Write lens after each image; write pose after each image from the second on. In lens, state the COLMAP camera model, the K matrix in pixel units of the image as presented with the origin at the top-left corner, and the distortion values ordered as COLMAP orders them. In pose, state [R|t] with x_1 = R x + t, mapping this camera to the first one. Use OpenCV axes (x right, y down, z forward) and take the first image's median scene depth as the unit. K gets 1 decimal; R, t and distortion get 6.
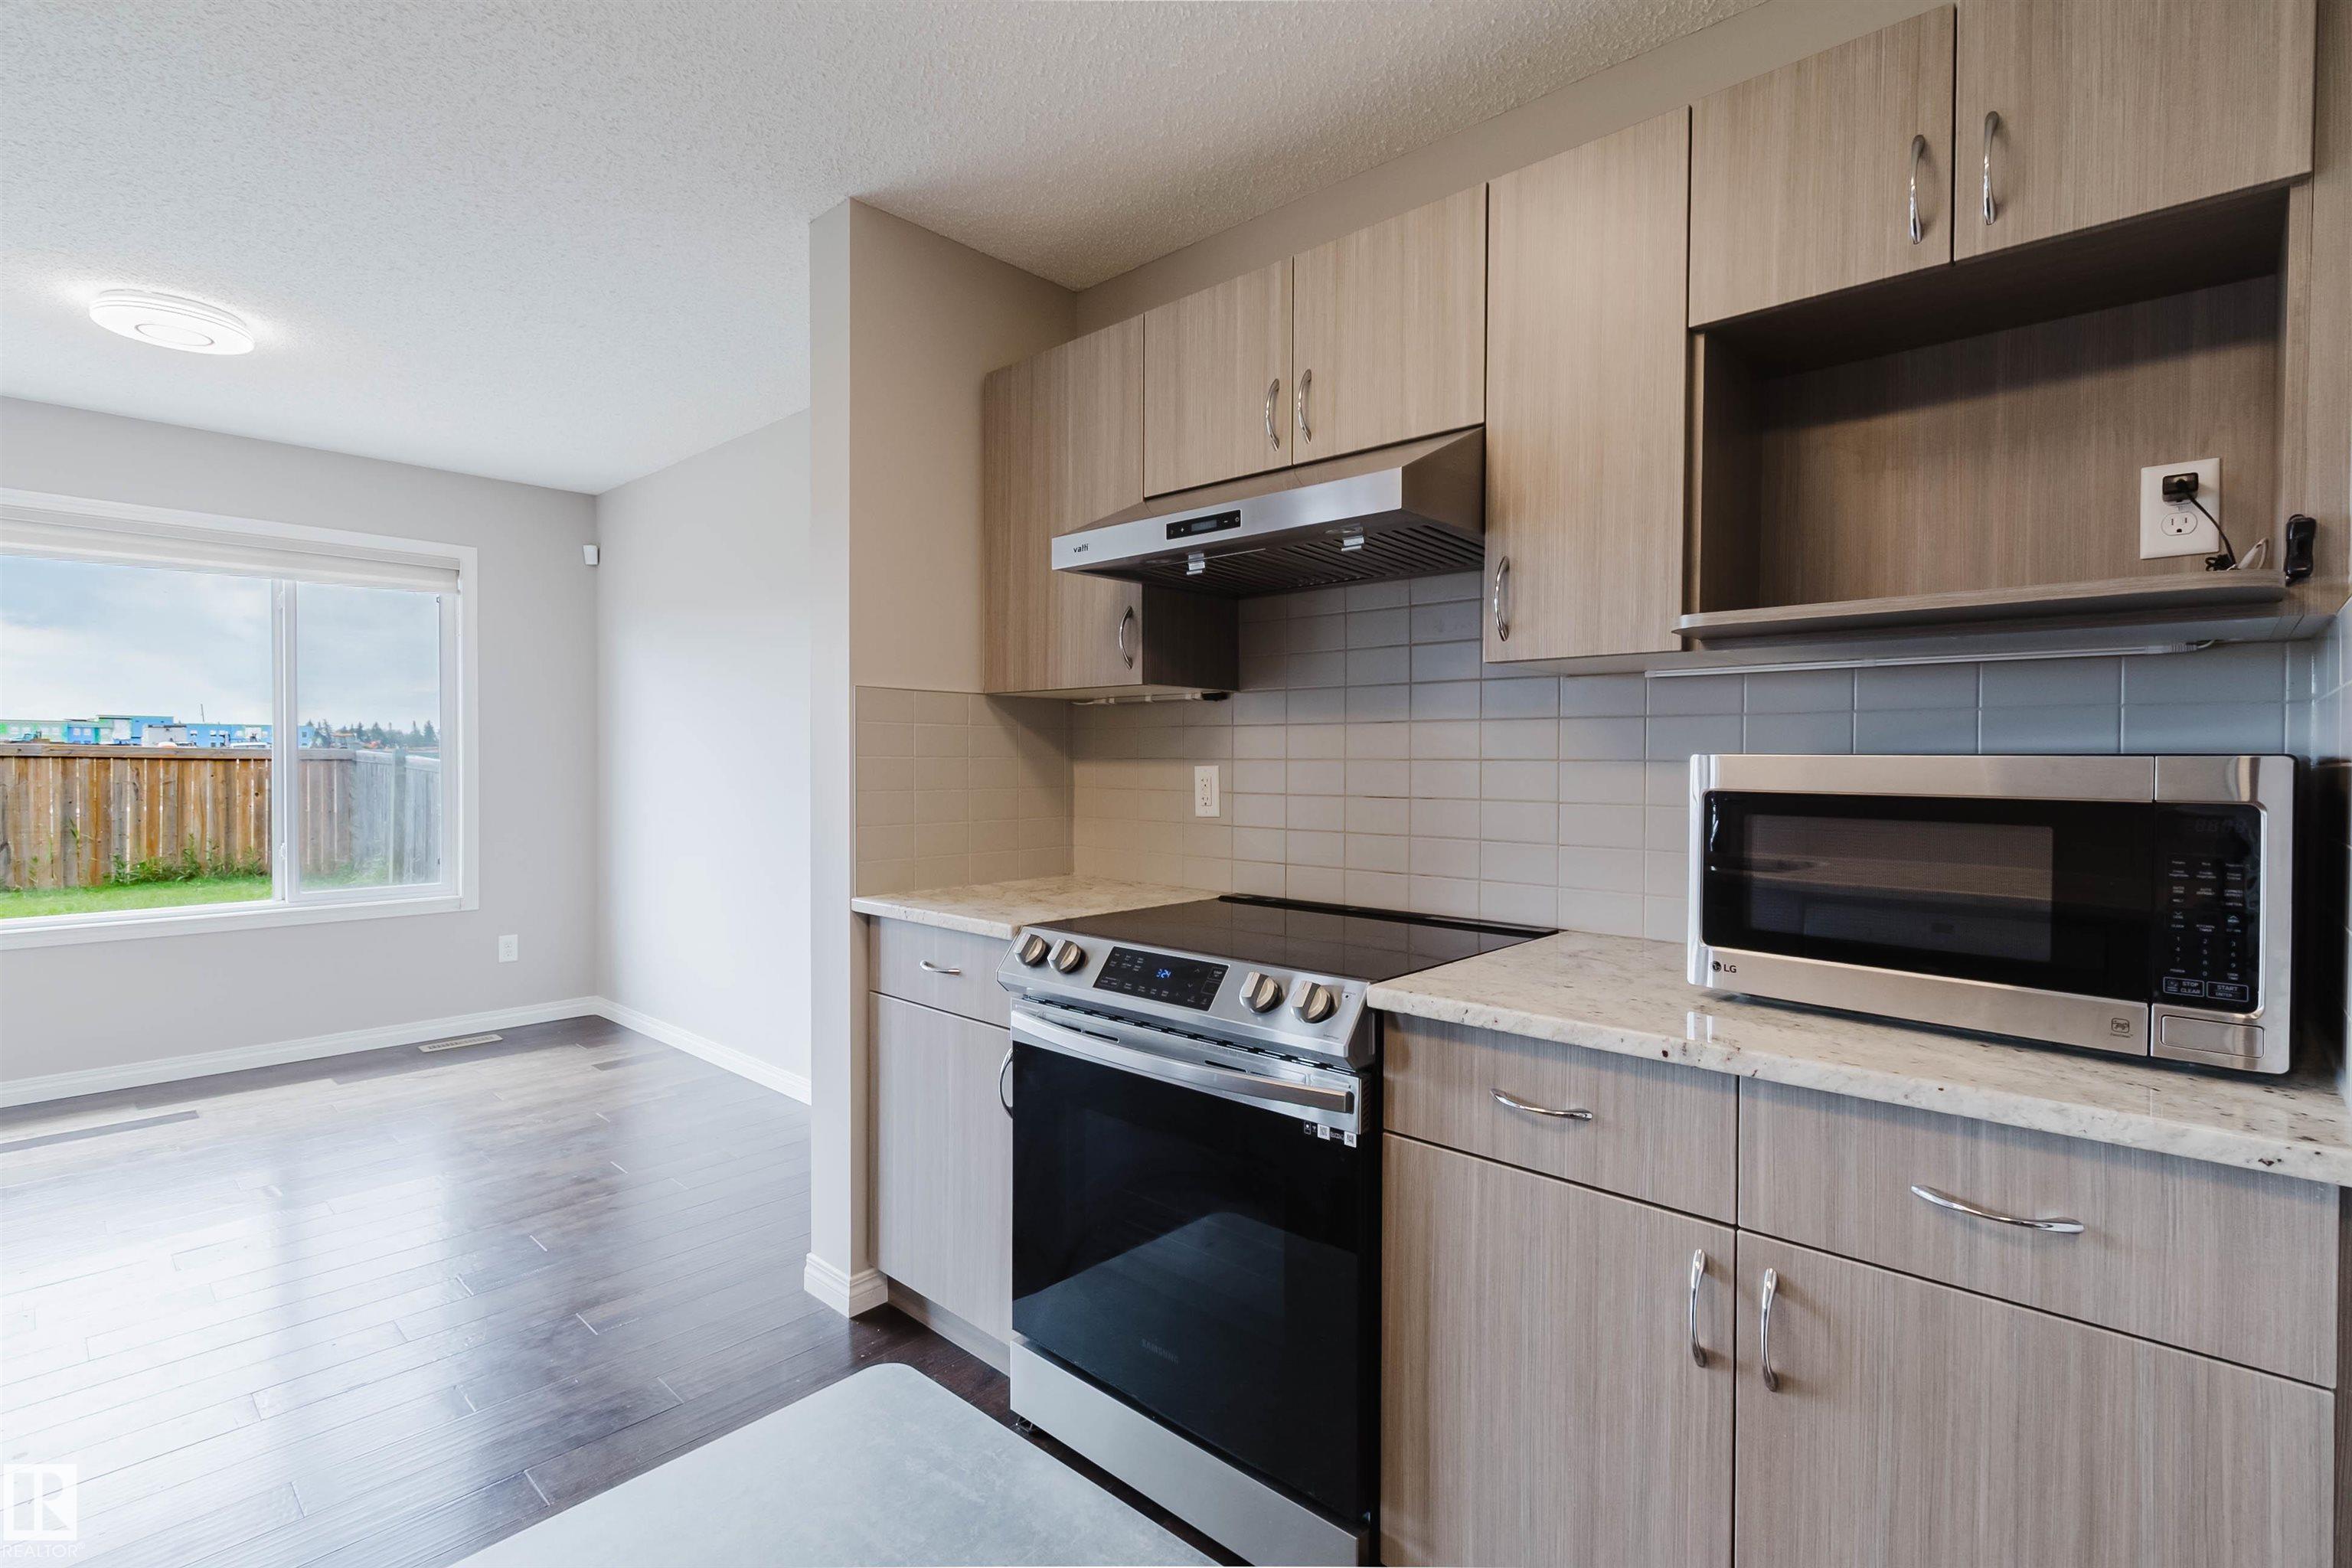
lens RADIAL K [[1092.1, 0, 1170.9], [0, 1092.1, 769.1], [0, 0, 1]] dist [0.000068, -0.000025]
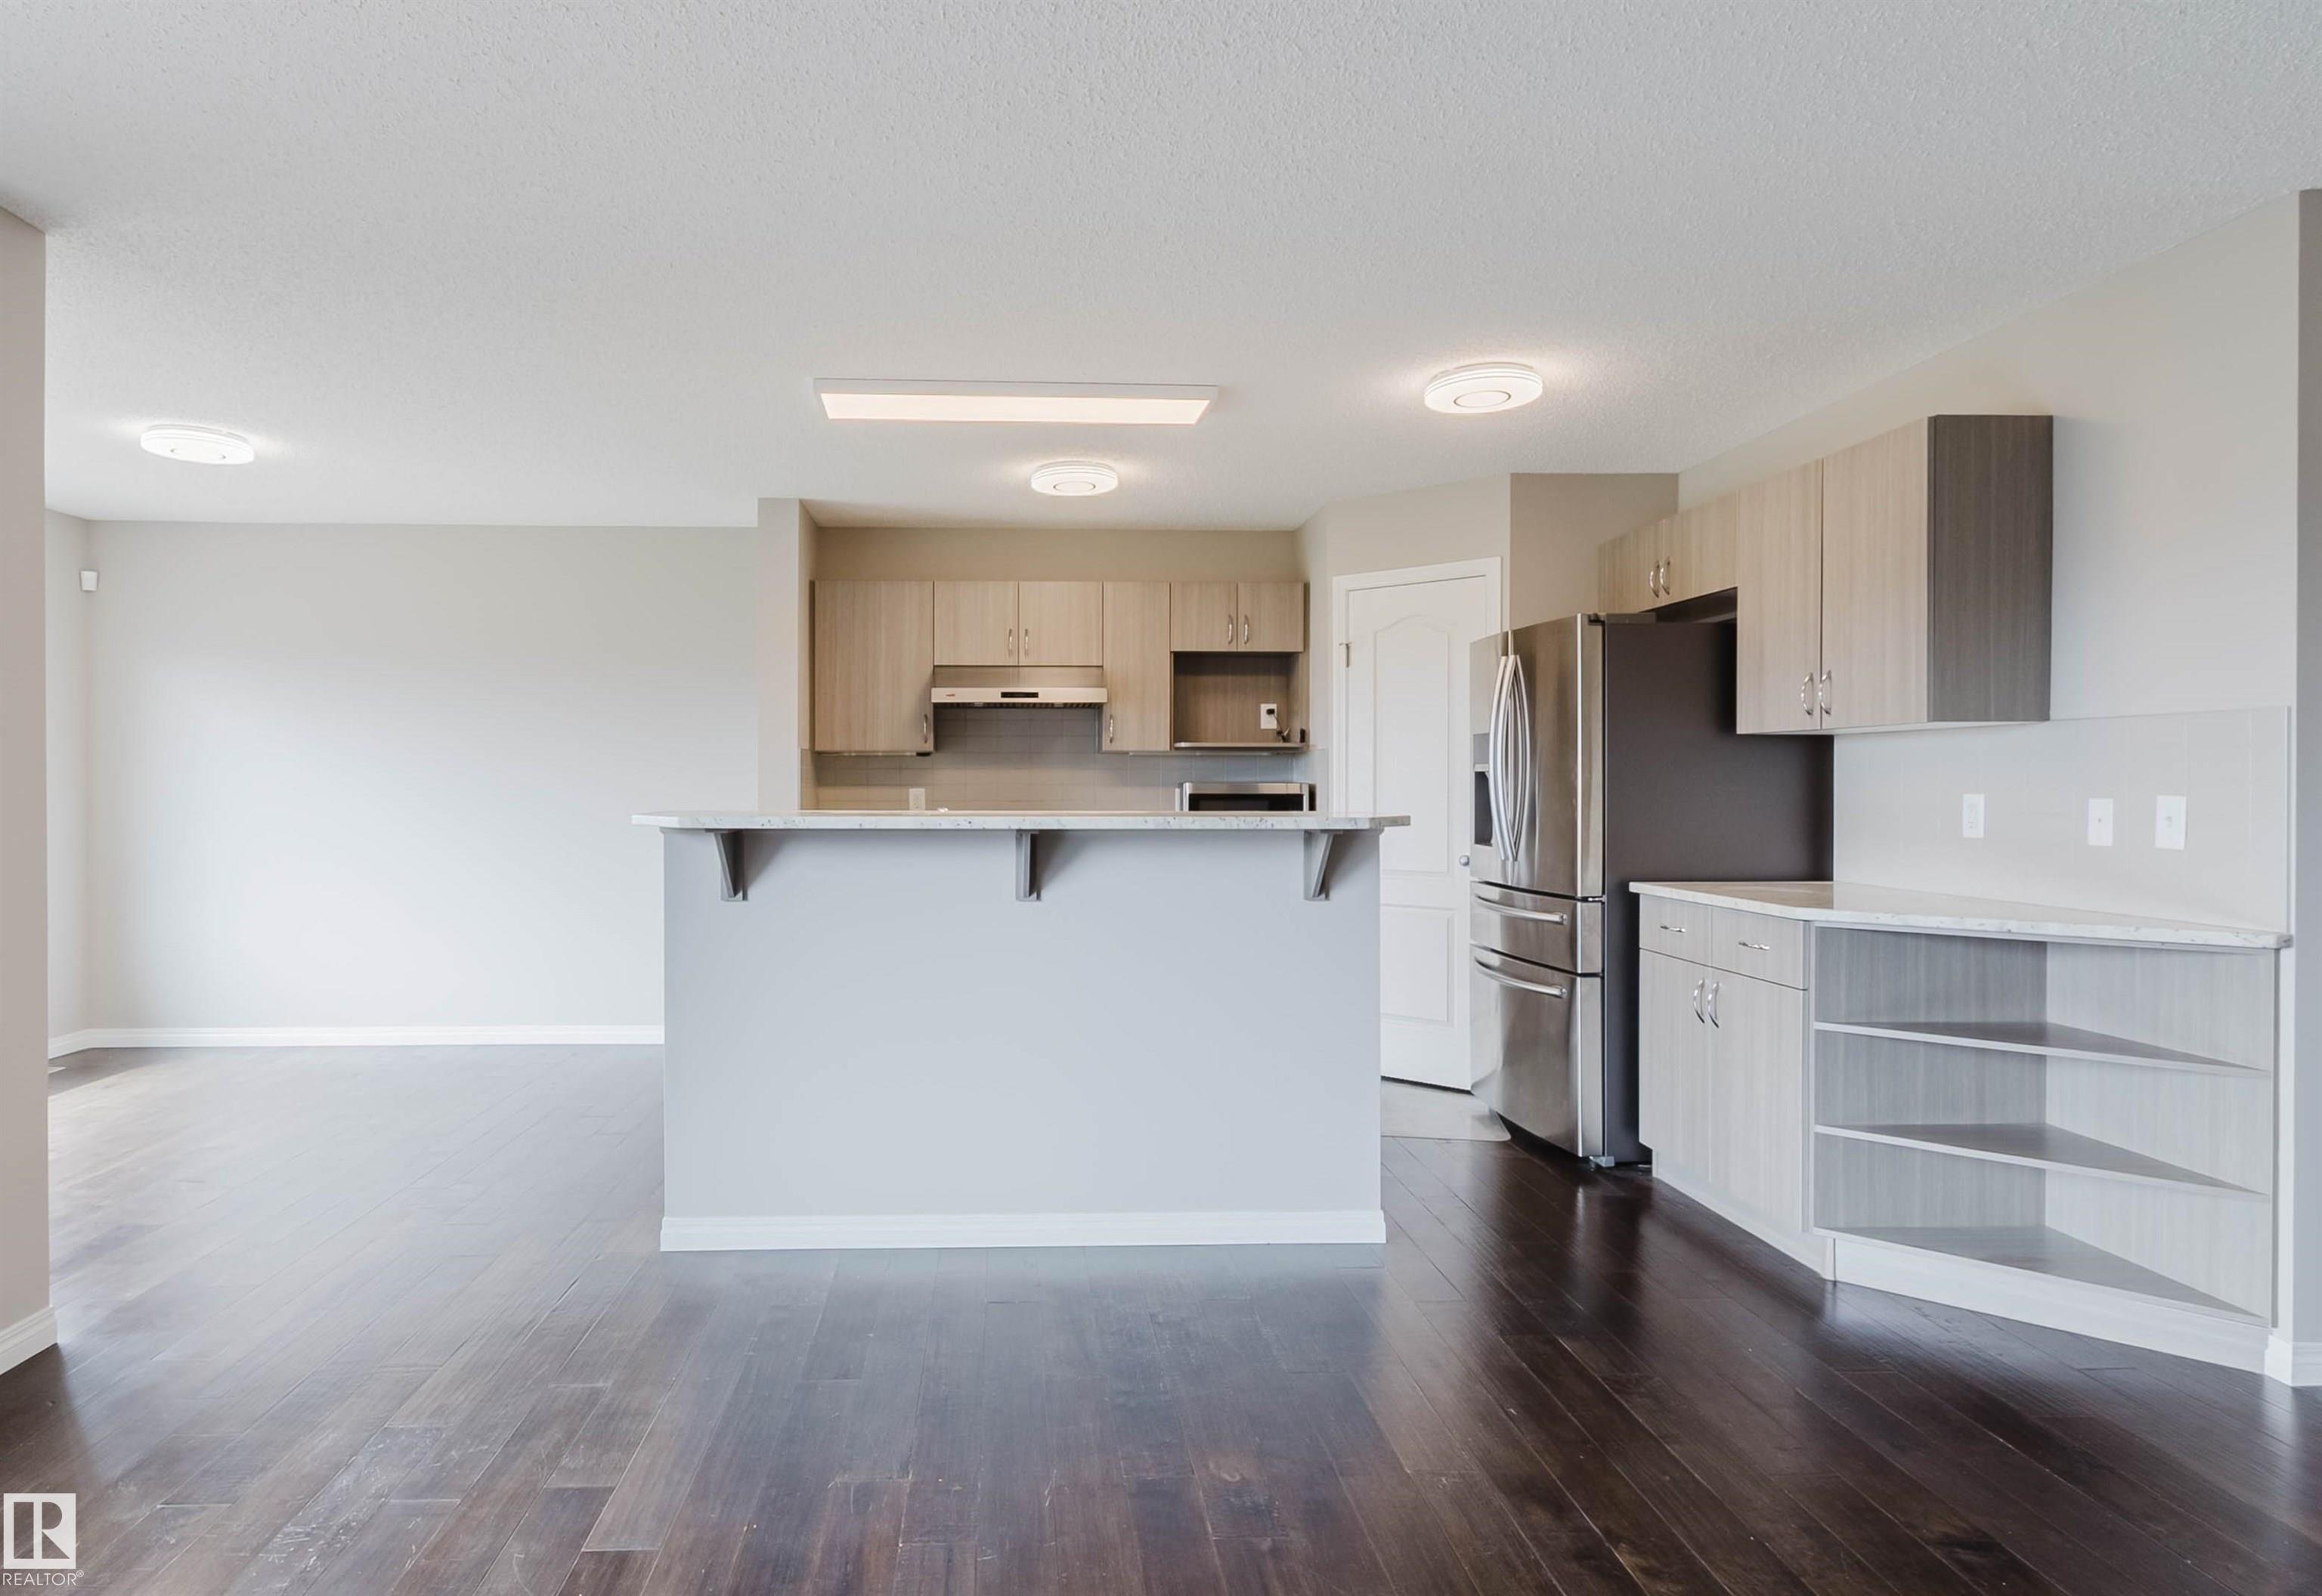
lens RADIAL K [[1337.8, 0, 1028.0], [0, 1337.8, 788.2], [0, 0, 1]] dist [-0.000103, -0.001107]
pose [[0.716127, -0.004992, 0.697952, -2.342159], [0.007333, 0.999973, -0.000371, -0.000761], [-0.697932, 0.005384, 0.716144, -1.386348]]
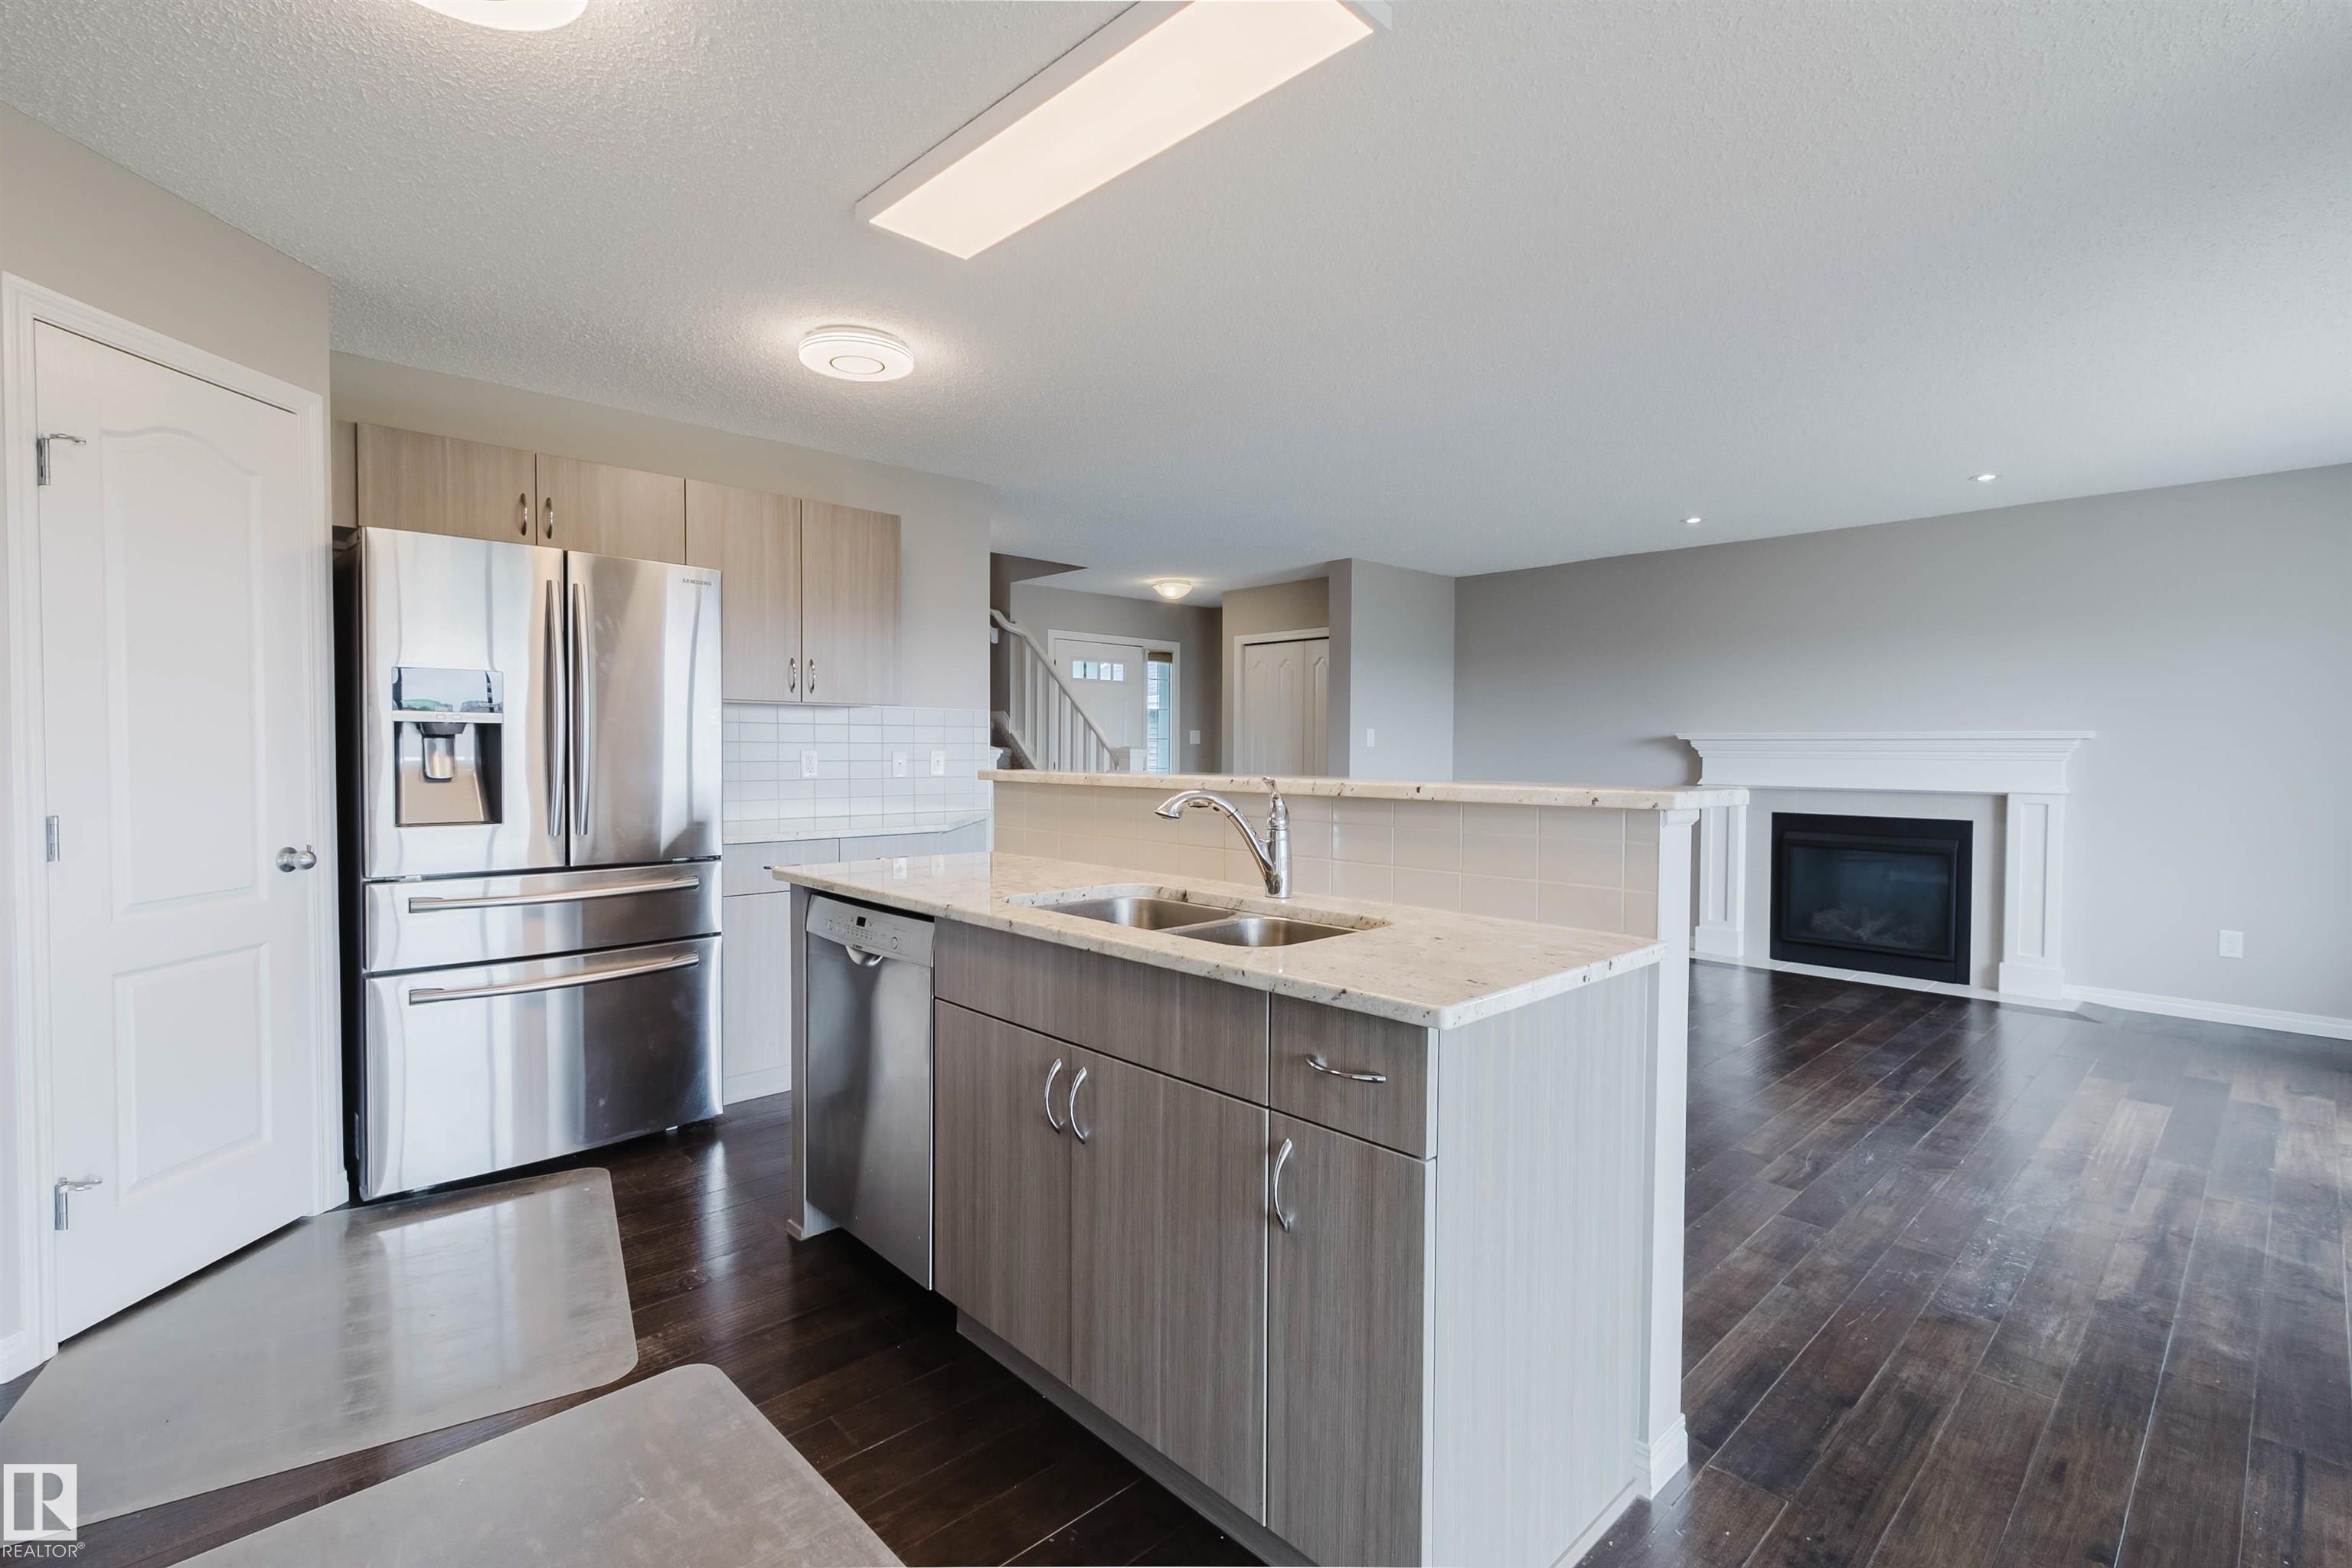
lens RADIAL K [[1069.4, 0, 1173.6], [0, 1069.4, 771.7], [0, 0, 1]] dist [0.003428, -0.000406]
pose [[-0.997902, -0.009677, 0.064018, -0.828204], [-0.007706, 0.999491, 0.030965, -0.014924], [-0.064285, 0.030407, -0.997468, 1.632864]]
